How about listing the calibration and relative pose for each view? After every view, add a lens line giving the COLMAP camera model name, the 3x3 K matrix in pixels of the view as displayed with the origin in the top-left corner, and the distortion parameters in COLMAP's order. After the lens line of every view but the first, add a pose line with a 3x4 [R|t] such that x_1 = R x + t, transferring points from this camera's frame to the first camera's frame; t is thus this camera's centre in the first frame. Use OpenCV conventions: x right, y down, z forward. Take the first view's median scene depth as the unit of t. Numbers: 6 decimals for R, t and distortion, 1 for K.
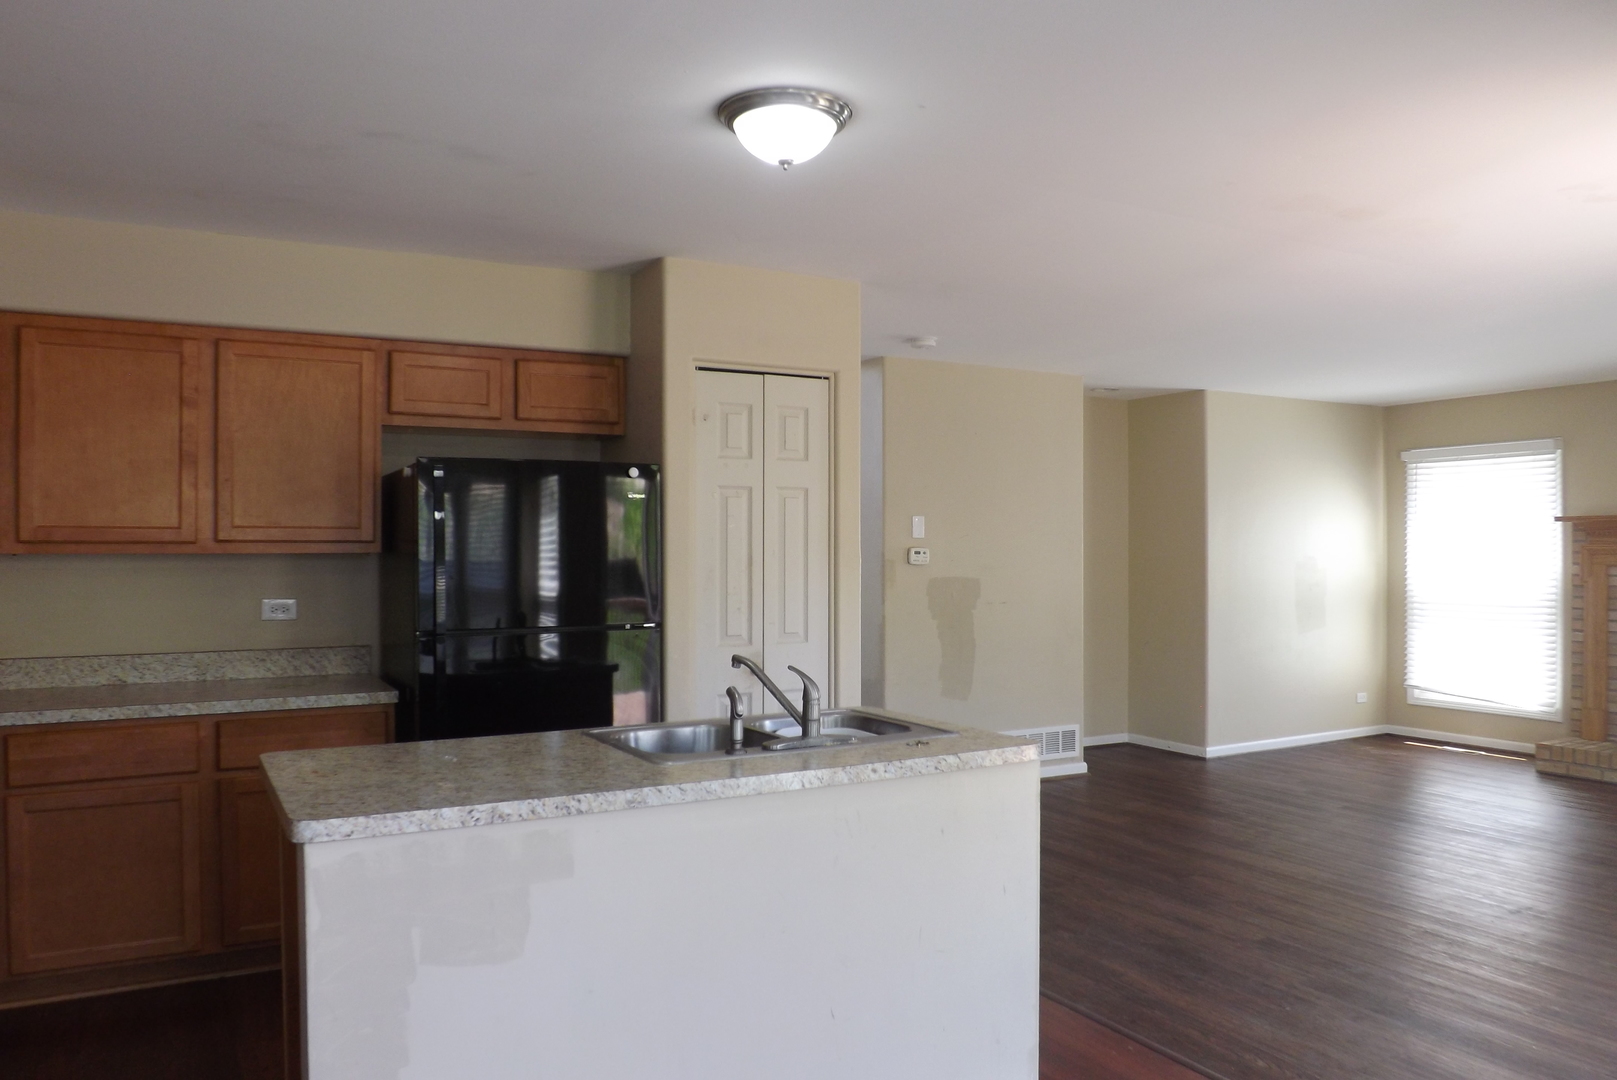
lens RADIAL K [[1172.1, 0, 805.3], [0, 1172.1, 540.2], [0, 0, 1]] dist [-0.075636, 0.023532]
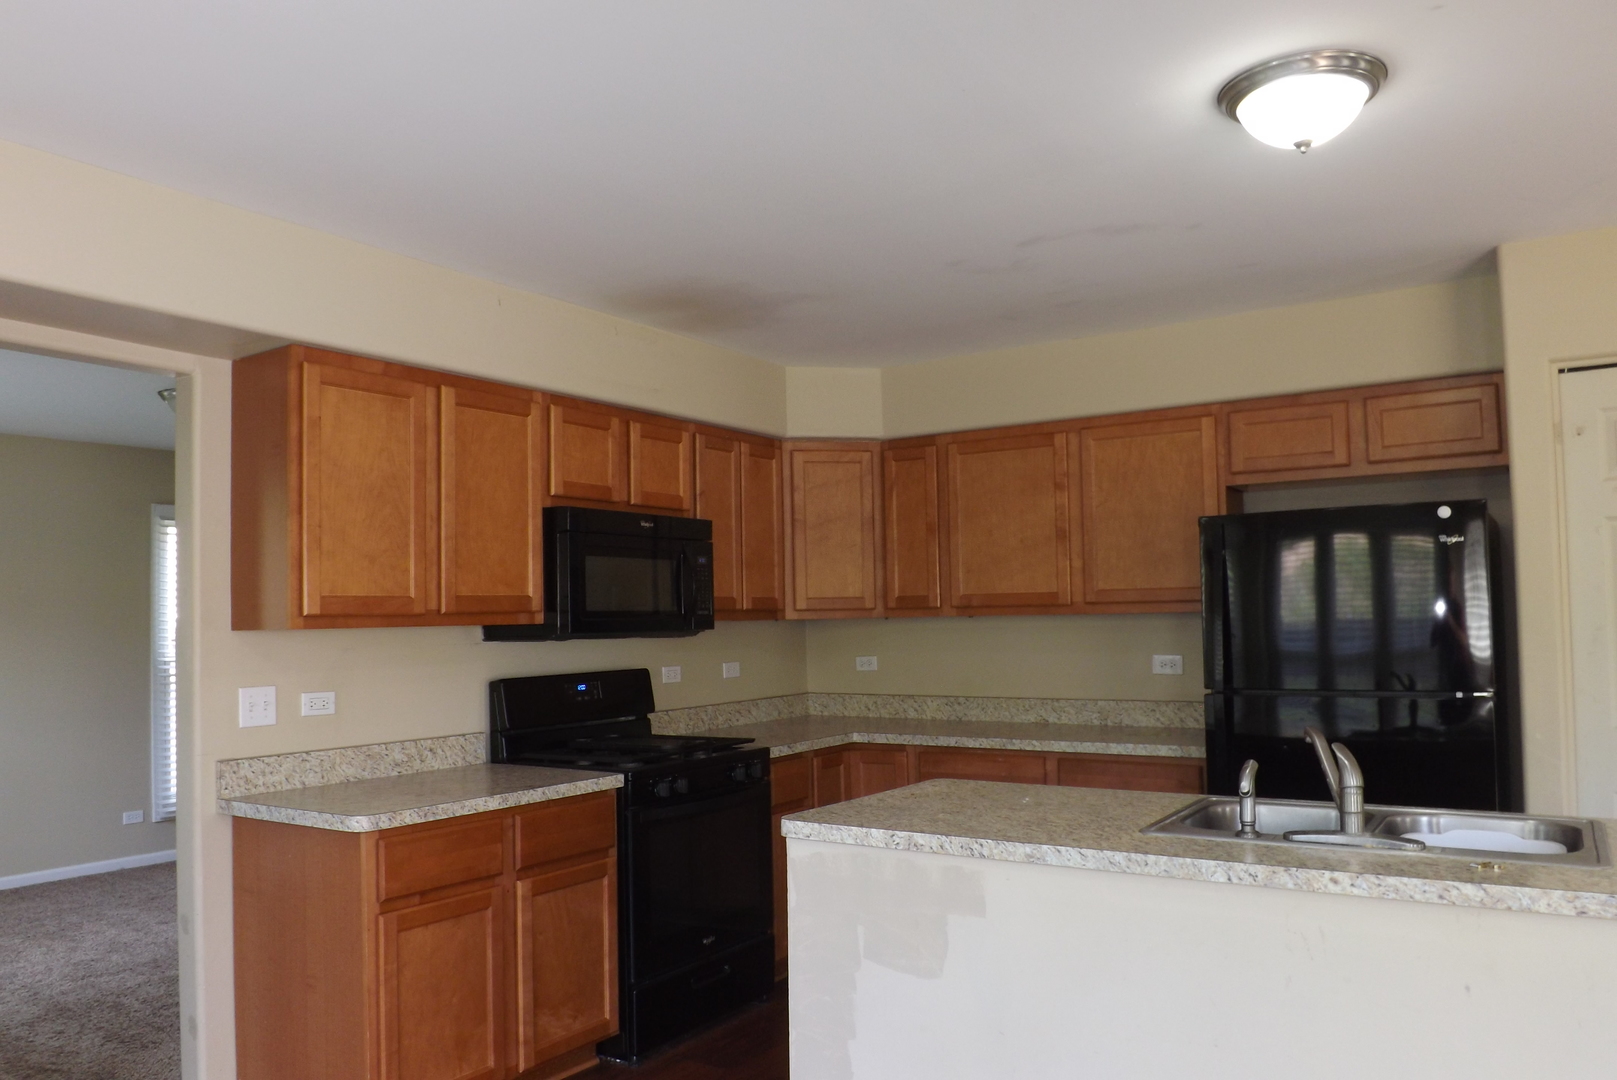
lens RADIAL K [[1172.1, 0, 800.8], [0, 1172.1, 551.1], [0, 0, 1]] dist [-0.075636, 0.023532]
pose [[0.444457, -0.057884, -0.893928, 0.437224], [0.020097, 0.998303, -0.054651, 0.007486], [0.895575, 0.006324, 0.444866, 0.240595]]
